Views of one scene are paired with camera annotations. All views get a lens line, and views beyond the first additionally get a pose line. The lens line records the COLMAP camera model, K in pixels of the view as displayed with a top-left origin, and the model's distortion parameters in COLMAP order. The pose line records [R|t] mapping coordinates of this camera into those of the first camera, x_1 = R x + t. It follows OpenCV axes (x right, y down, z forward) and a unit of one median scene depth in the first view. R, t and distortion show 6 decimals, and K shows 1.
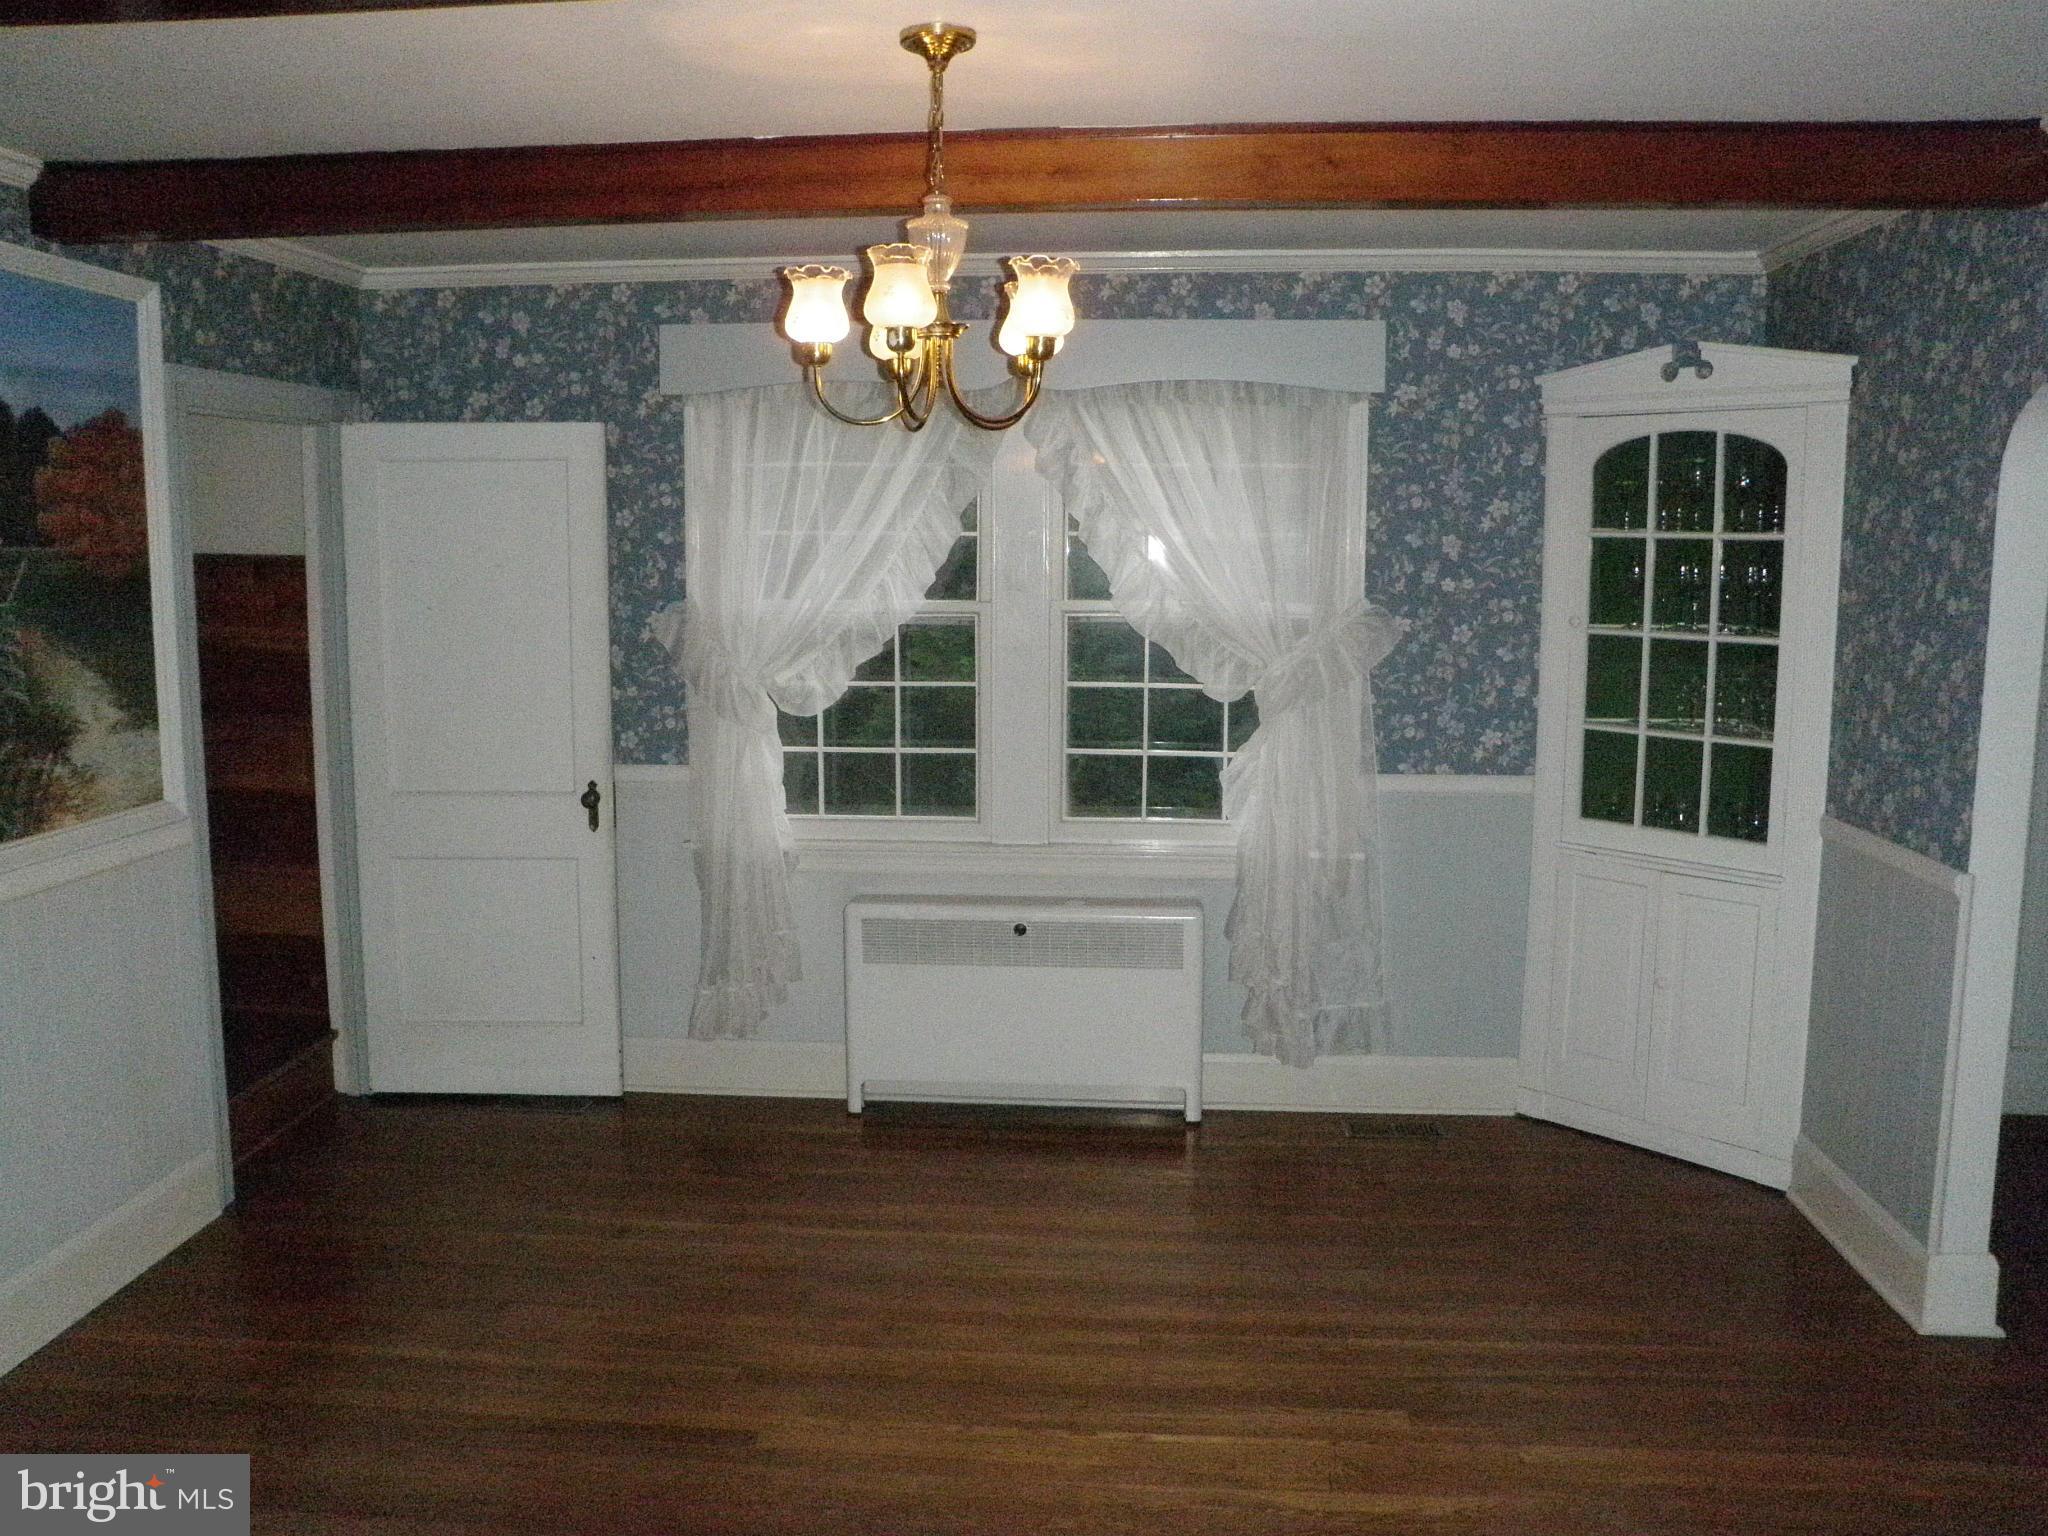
lens RADIAL K [[1678.3, 0, 1009.9], [0, 1678.3, 766.4], [0, 0, 1]] dist [-0.144698, 0.142871]
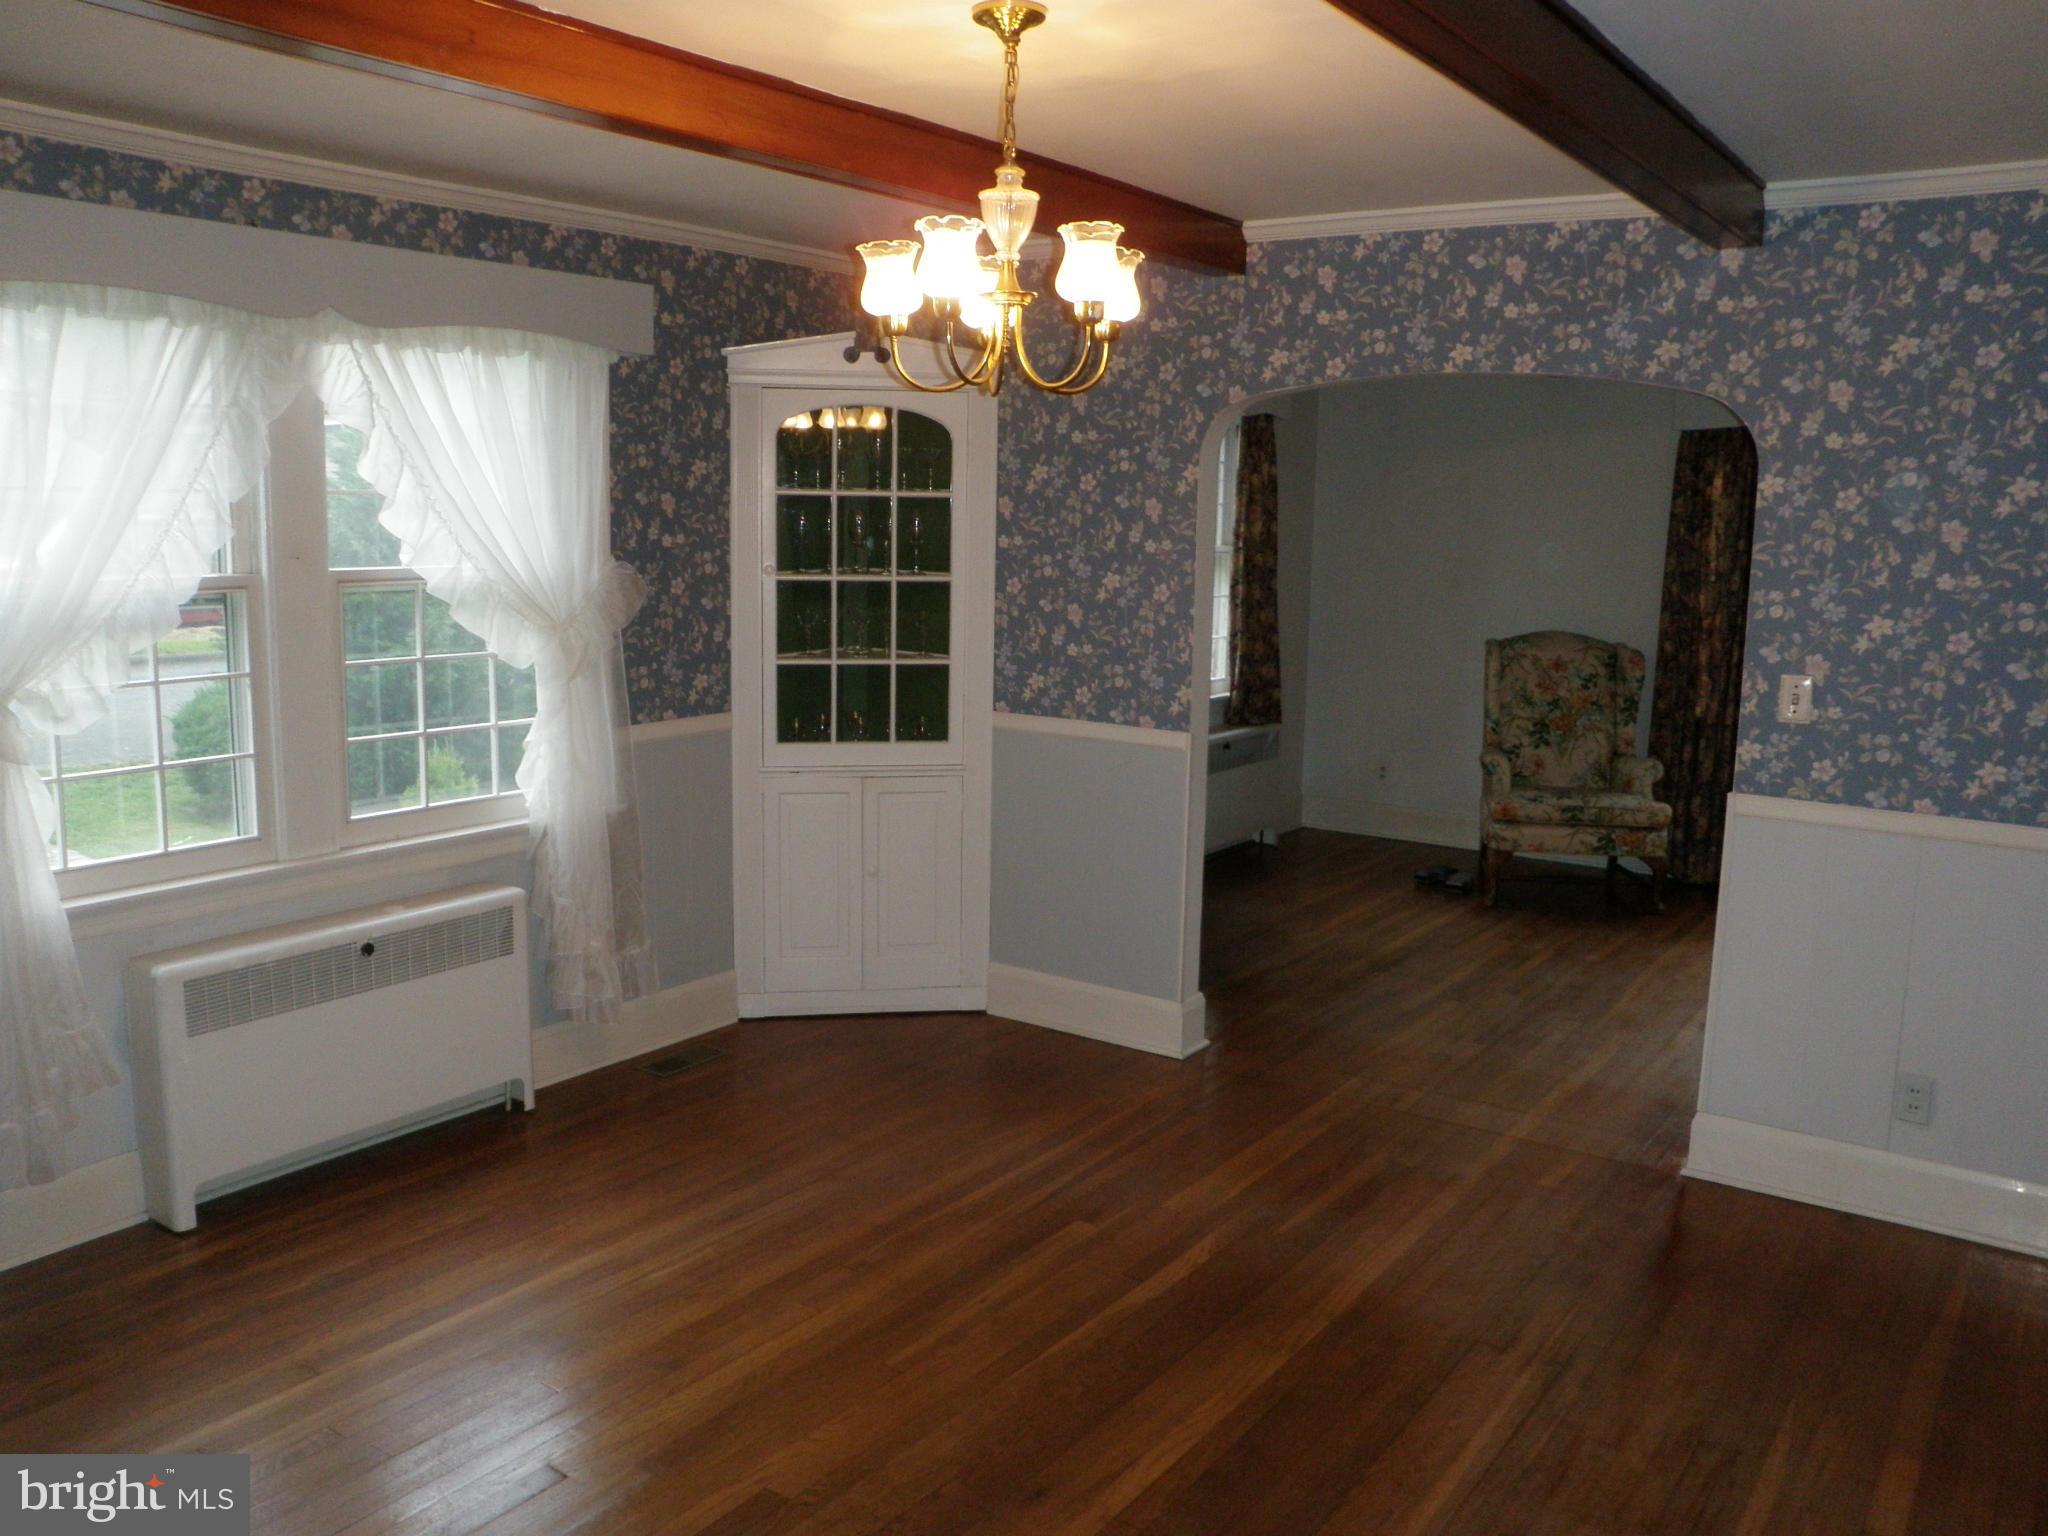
lens RADIAL K [[1673.4, 0, 1019.7], [0, 1673.4, 775.5], [0, 0, 1]] dist [-0.149075, 0.144755]
pose [[0.495254, -0.134198, 0.858321, -0.564111], [0.103580, 0.990071, 0.095031, -0.039058], [-0.862551, 0.041840, 0.504237, 0.286981]]
